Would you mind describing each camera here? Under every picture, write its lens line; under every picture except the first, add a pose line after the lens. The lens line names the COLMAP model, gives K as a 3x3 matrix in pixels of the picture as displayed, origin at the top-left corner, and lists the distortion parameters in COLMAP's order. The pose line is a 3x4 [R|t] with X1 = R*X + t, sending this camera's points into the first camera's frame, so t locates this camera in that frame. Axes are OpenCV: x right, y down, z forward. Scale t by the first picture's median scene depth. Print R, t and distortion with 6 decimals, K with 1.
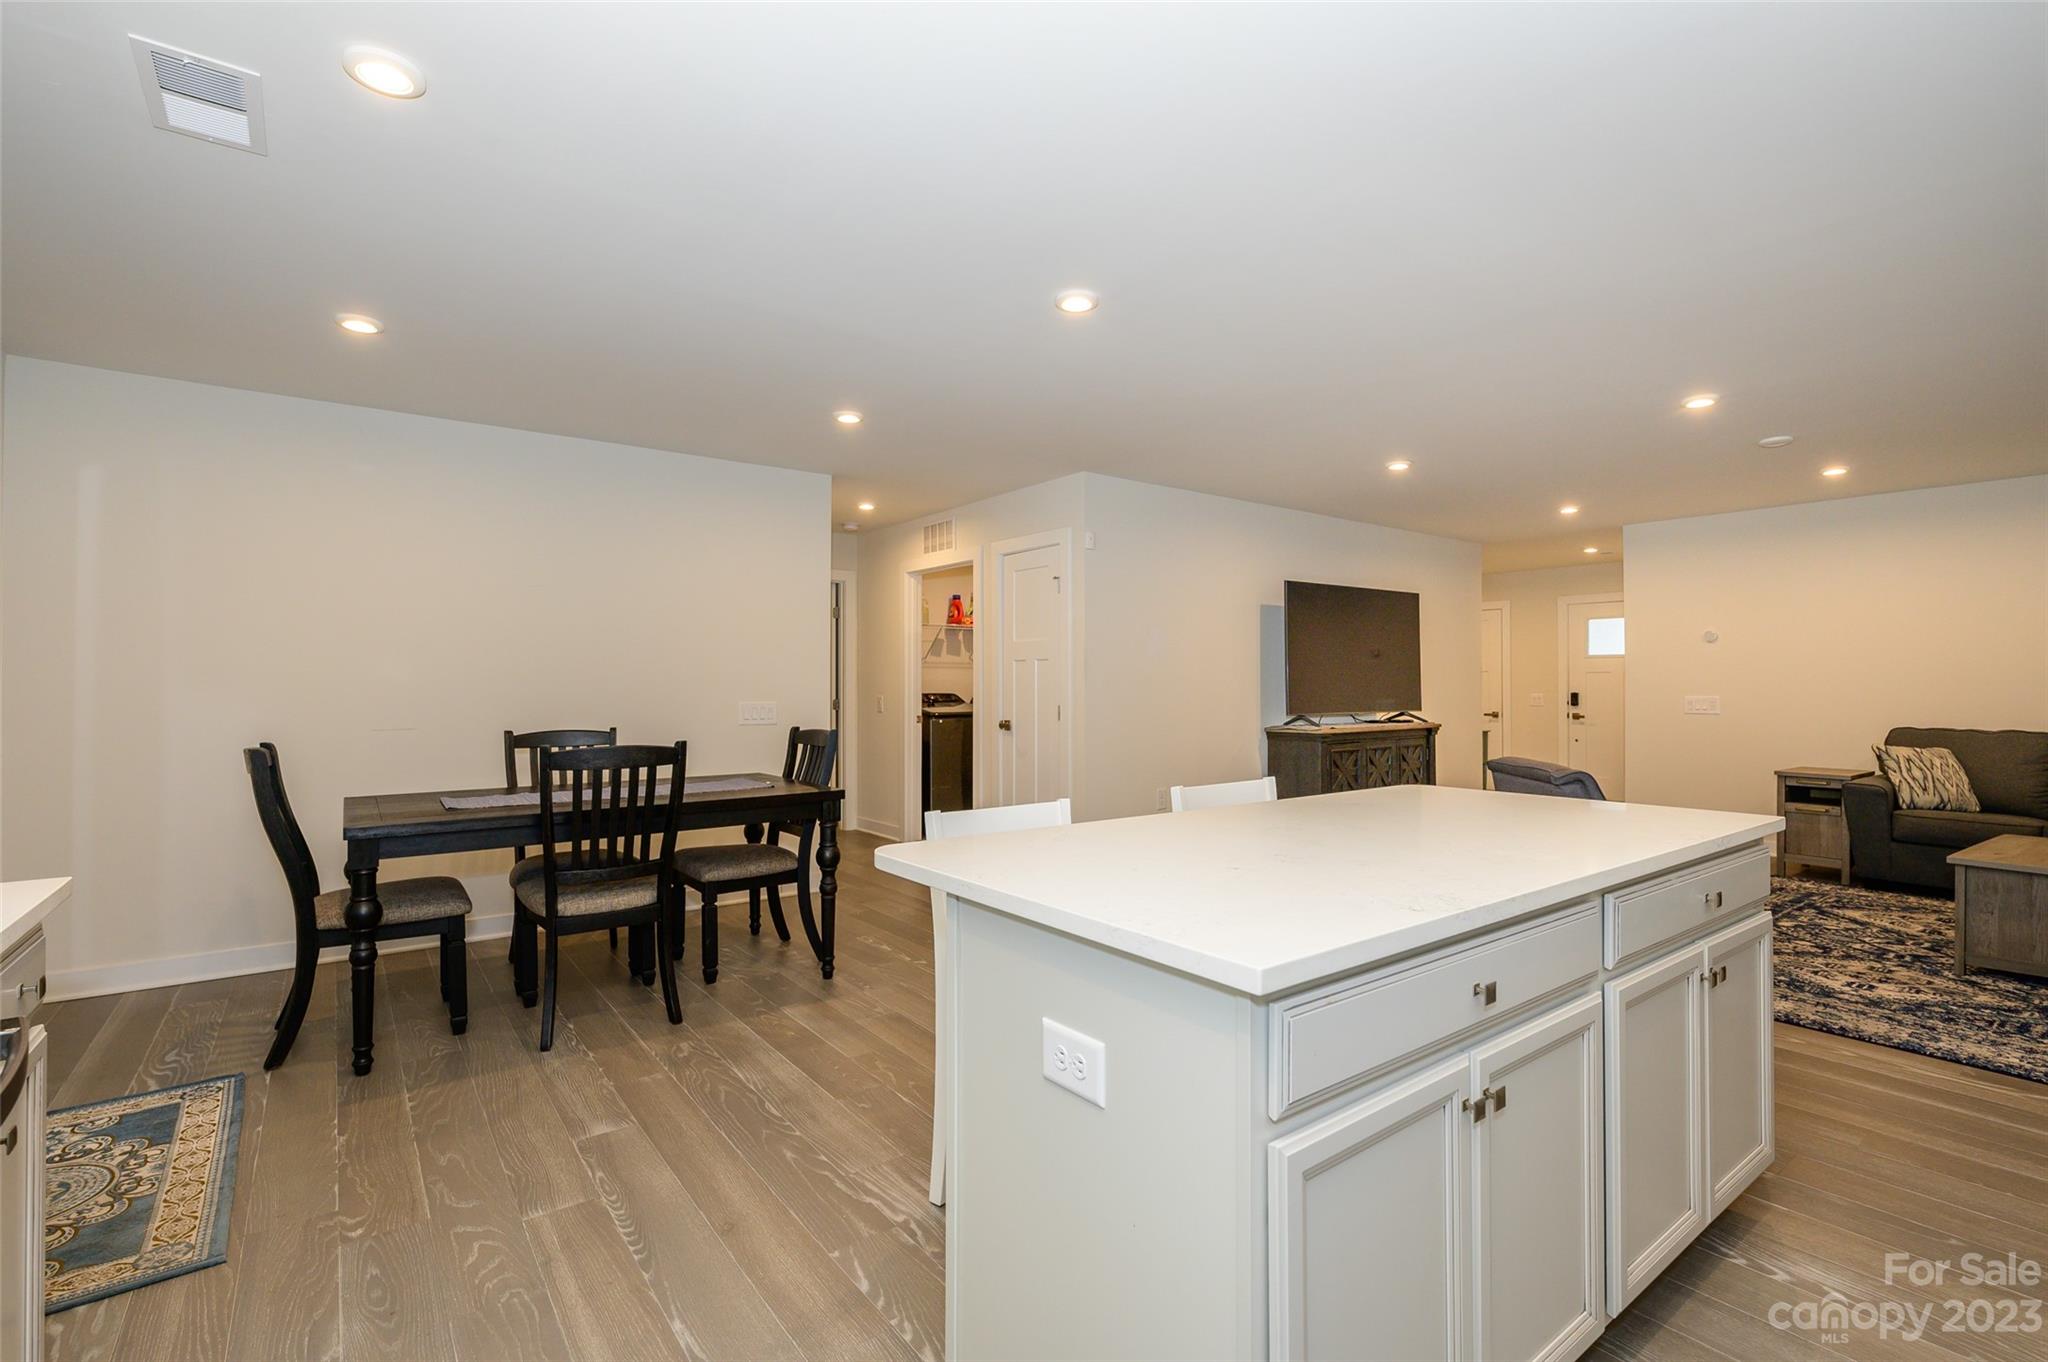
lens RADIAL K [[935.7, 0, 1026.9], [0, 935.7, 681.5], [0, 0, 1]] dist [-0.001114, -0.000914]
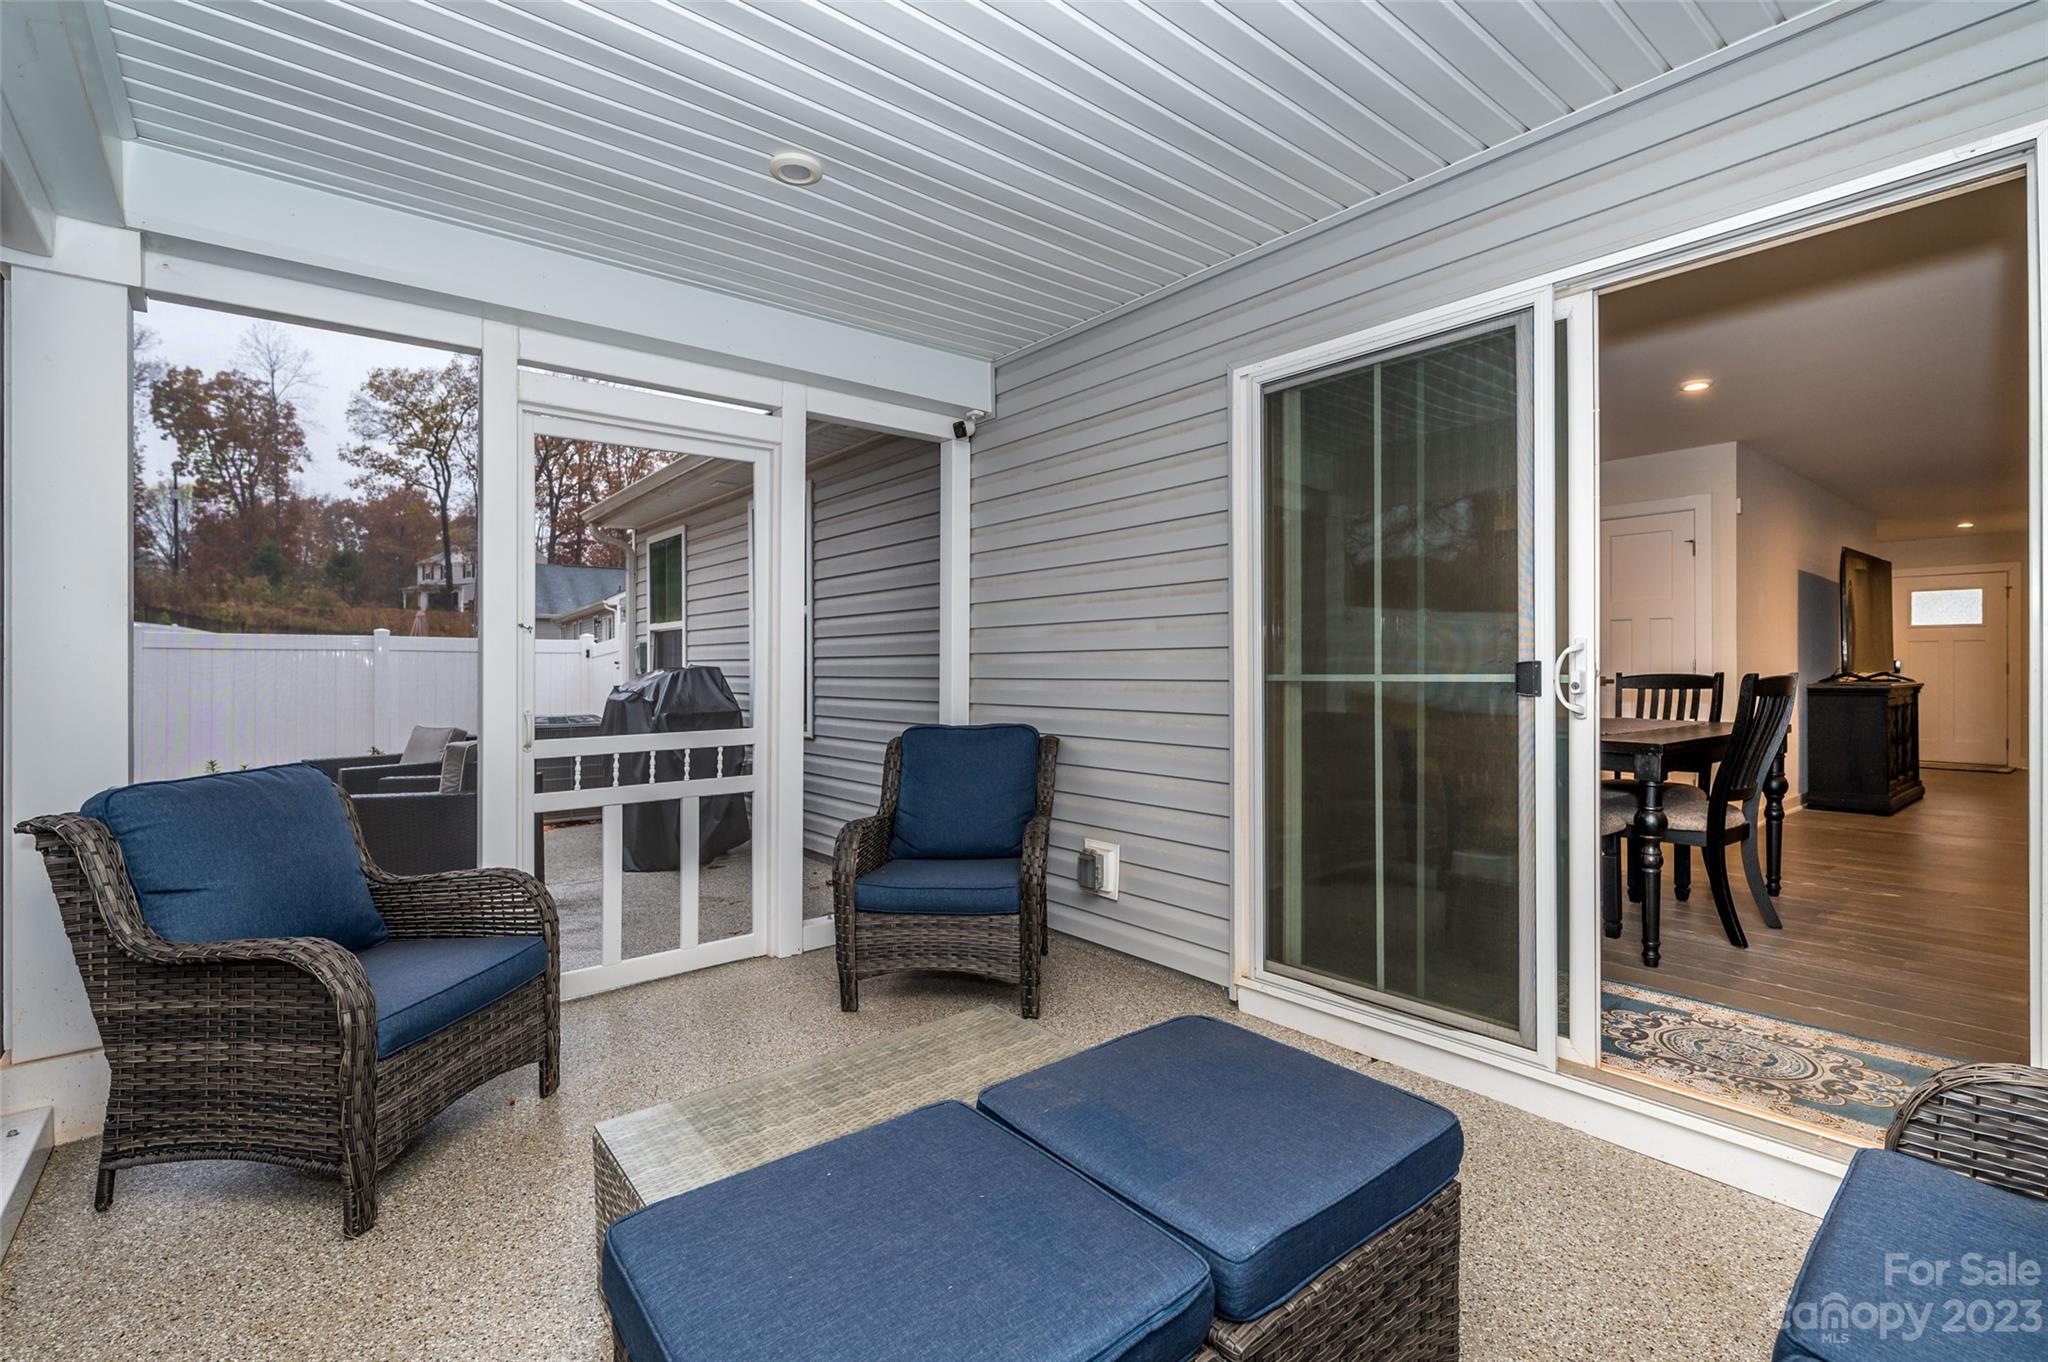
lens RADIAL K [[935.7, 0, 1024.8], [0, 935.7, 685.1], [0, 0, 1]] dist [-0.001114, -0.000914]
pose [[0.999035, 0.003288, 0.043799, -0.768313], [-0.004378, 0.999683, 0.024806, 0.030818], [-0.043704, -0.024974, 0.998732, -0.038020]]
